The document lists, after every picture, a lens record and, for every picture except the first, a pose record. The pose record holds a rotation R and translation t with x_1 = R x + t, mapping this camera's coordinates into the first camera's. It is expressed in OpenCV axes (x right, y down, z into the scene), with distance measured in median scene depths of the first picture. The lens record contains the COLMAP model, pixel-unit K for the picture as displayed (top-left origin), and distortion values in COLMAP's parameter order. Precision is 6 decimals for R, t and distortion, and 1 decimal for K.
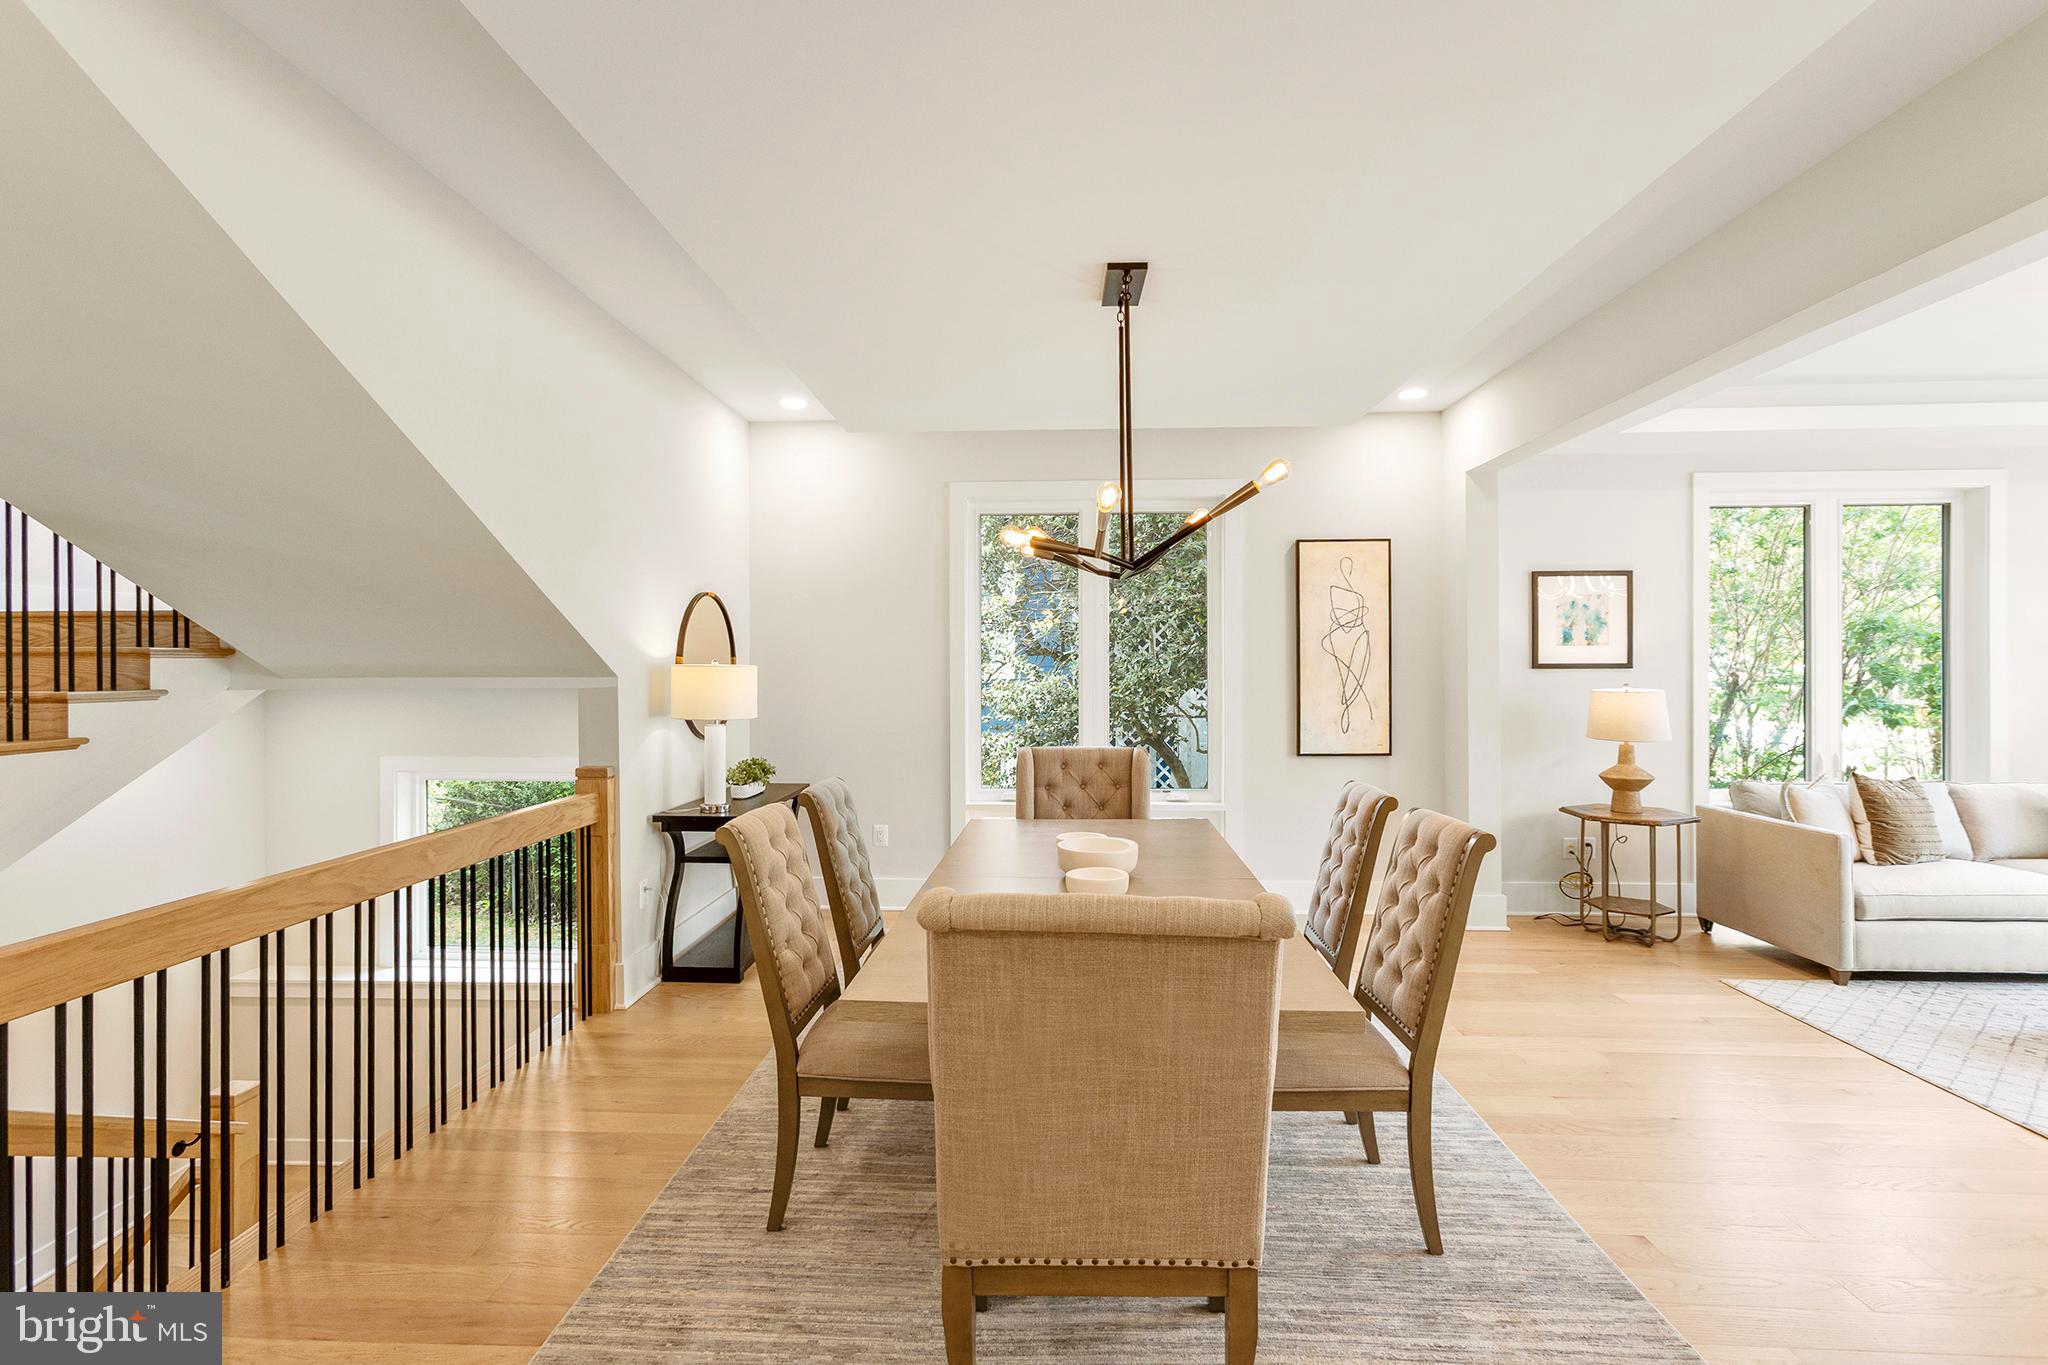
lens RADIAL K [[942.1, 0, 1007.2], [0, 942.1, 671.3], [0, 0, 1]] dist [-0.004716, 0.005896]
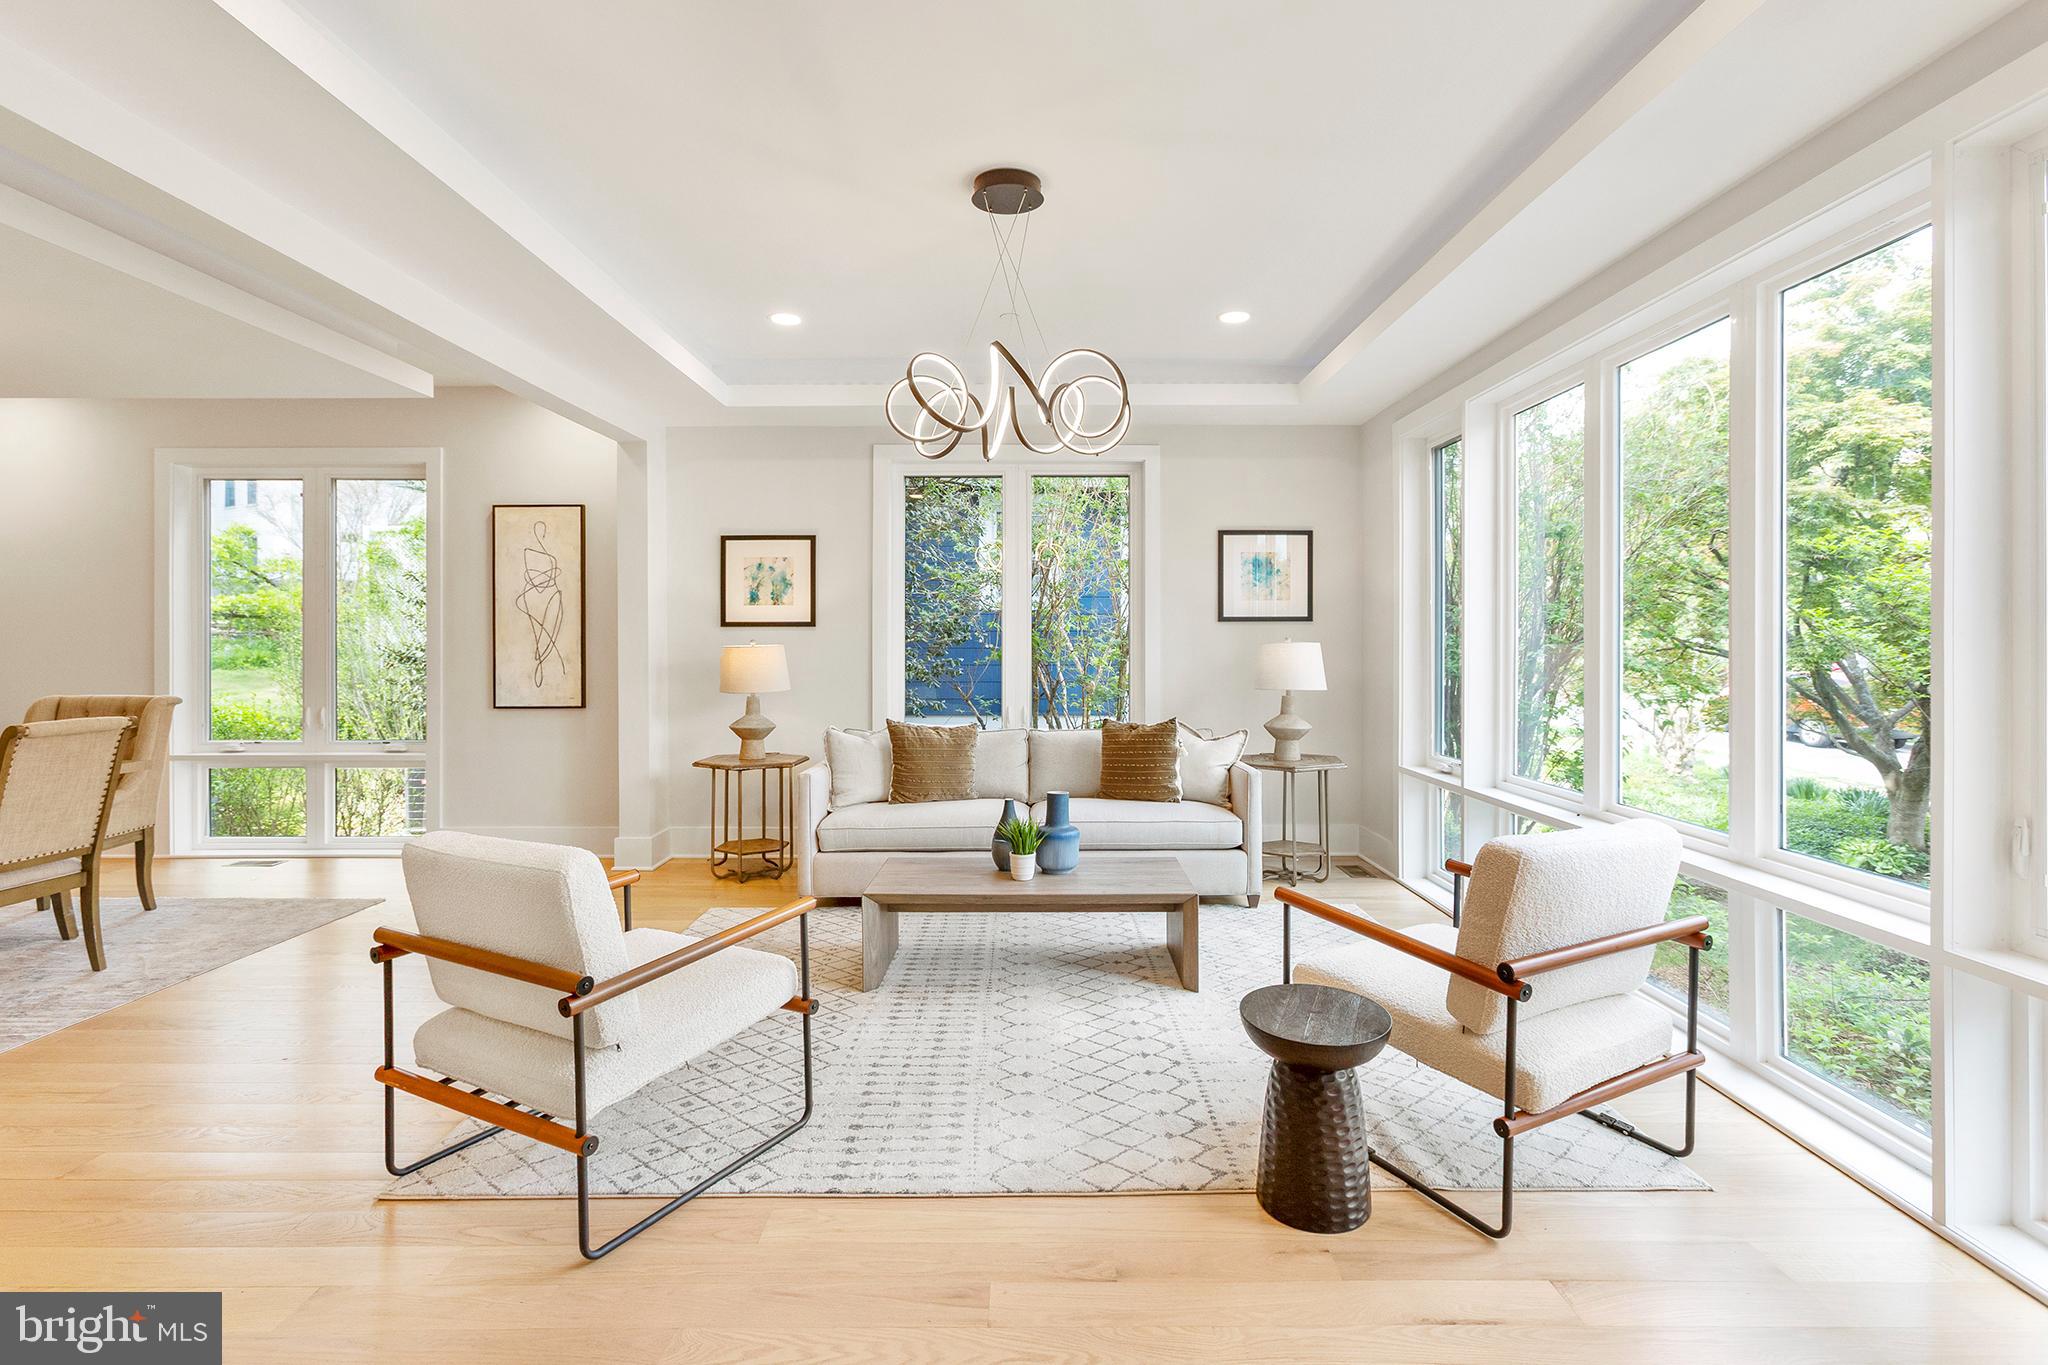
lens RADIAL K [[960.9, 0, 1087.5], [0, 960.9, 638.1], [0, 0, 1]] dist [-0.050044, 0.015990]
pose [[0.997557, 0.001255, 0.069839, 1.064263], [-0.000676, 0.999965, -0.008308, 0.022441], [-0.069847, 0.008241, 0.997524, -0.122361]]
